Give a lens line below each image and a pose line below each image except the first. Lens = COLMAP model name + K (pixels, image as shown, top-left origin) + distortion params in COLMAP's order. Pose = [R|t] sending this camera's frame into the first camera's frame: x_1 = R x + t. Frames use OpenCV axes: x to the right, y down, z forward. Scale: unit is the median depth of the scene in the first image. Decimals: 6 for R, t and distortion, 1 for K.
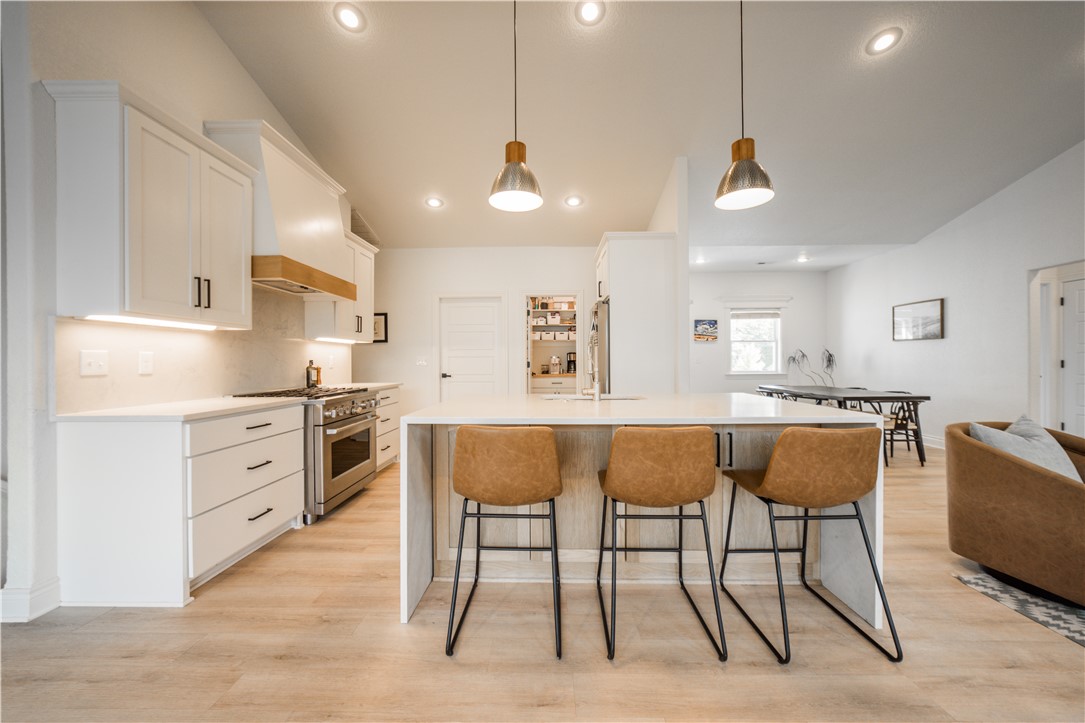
lens RADIAL K [[419.2, 0, 536.5], [0, 419.2, 361.1], [0, 0, 1]] dist [-0.008395, 0.003377]
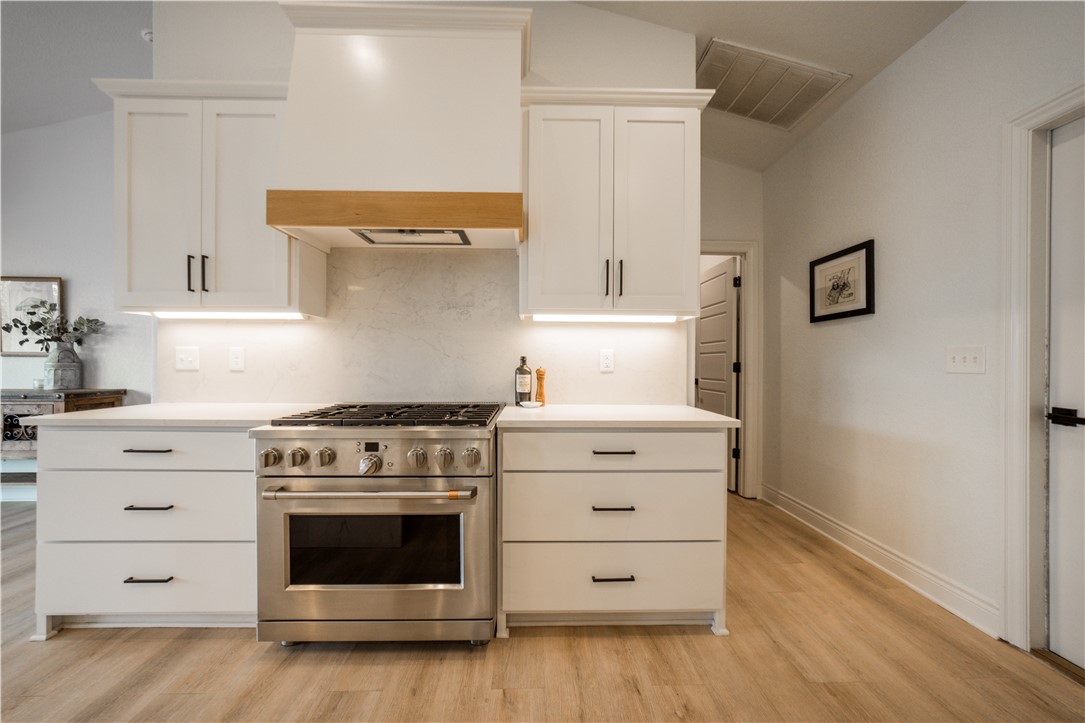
lens RADIAL K [[419.2, 0, 541.2], [0, 419.2, 361.1], [0, 0, 1]] dist [-0.008395, 0.003377]
pose [[0.052035, 0.005360, -0.998631, 0.034512], [-0.005837, 0.999970, 0.005063, 0.000567], [0.998628, 0.005566, 0.052064, 1.016045]]
